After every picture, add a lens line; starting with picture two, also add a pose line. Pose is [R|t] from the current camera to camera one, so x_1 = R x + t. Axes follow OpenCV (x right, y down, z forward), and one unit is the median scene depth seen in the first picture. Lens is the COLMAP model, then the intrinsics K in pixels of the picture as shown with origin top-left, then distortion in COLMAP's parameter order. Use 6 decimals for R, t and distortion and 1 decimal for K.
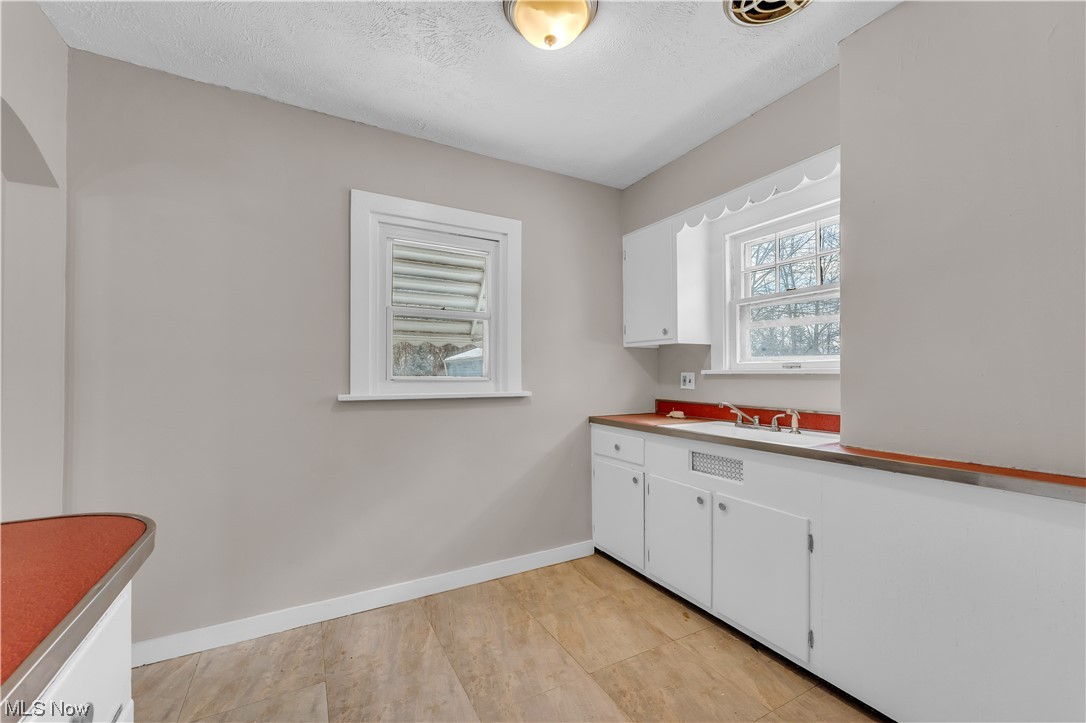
lens RADIAL K [[437.1, 0, 541.4], [0, 437.1, 367.9], [0, 0, 1]] dist [0.001421, -0.000009]
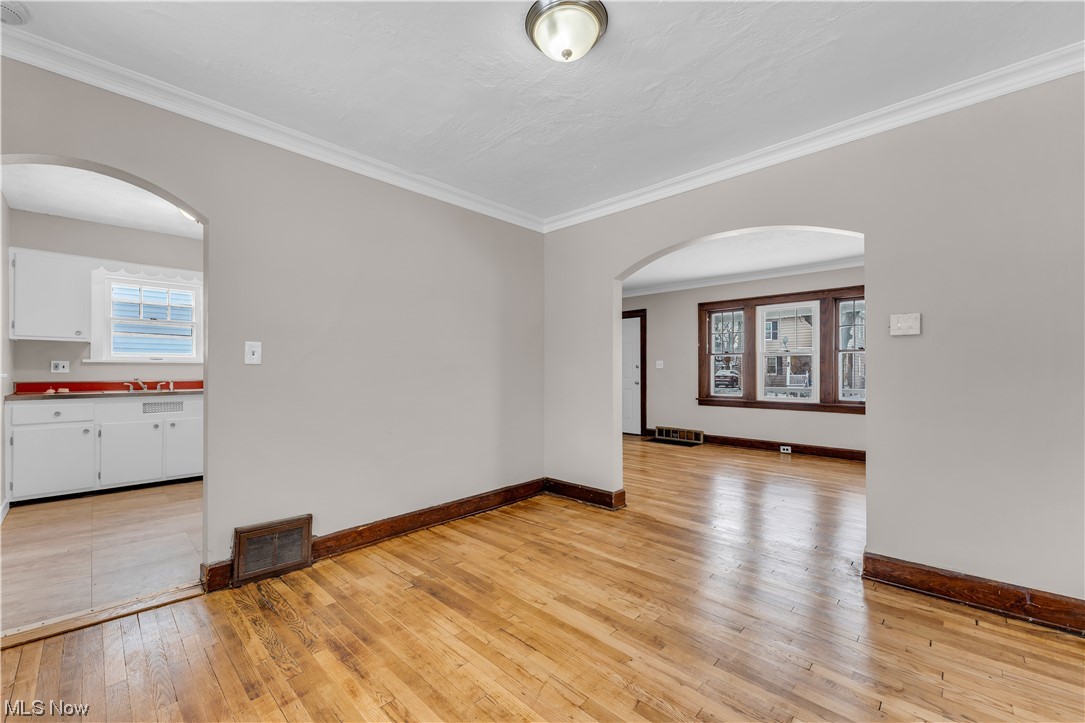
lens RADIAL K [[436.7, 0, 535.7], [0, 436.7, 366.8], [0, 0, 1]] dist [0.001421, -0.000009]
pose [[-0.294154, 0.009747, 0.955708, -1.566149], [-0.011524, 0.999839, -0.013744, 0.034352], [-0.955689, -0.015056, -0.293994, -0.034250]]
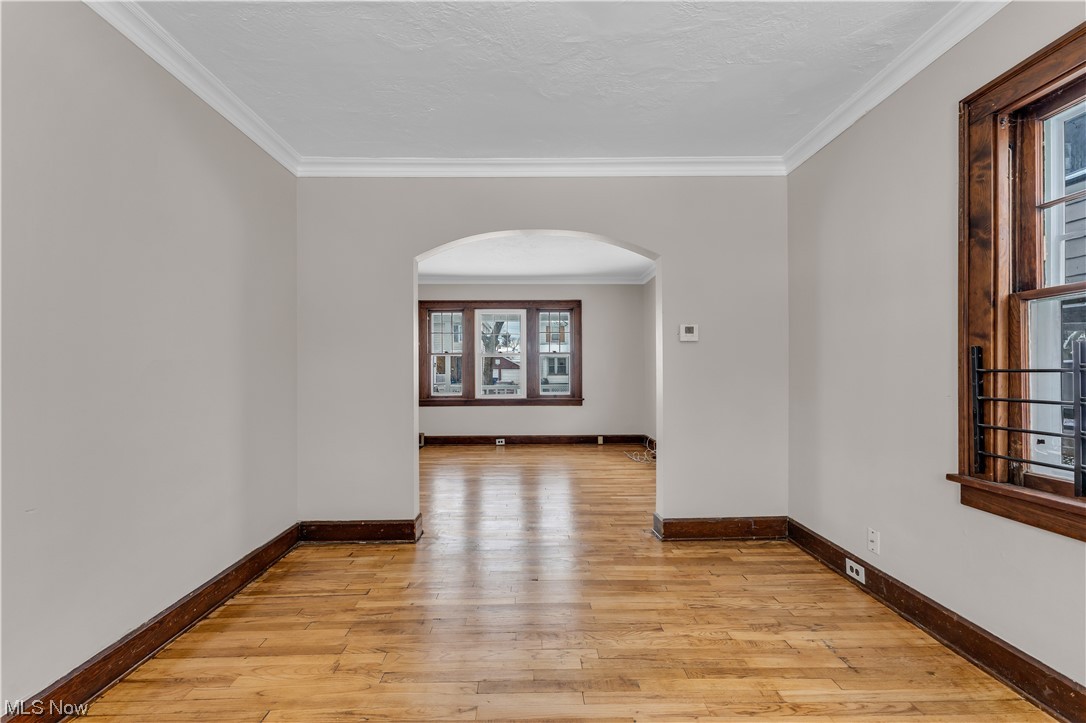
lens RADIAL K [[437.1, 0, 538.0], [0, 437.1, 368.9], [0, 0, 1]] dist [0.001421, -0.000009]
pose [[-0.882276, 0.006121, 0.470693, -1.118575], [-0.000513, 0.999902, -0.013966, 0.035519], [-0.470733, -0.012563, -0.882186, 0.173486]]
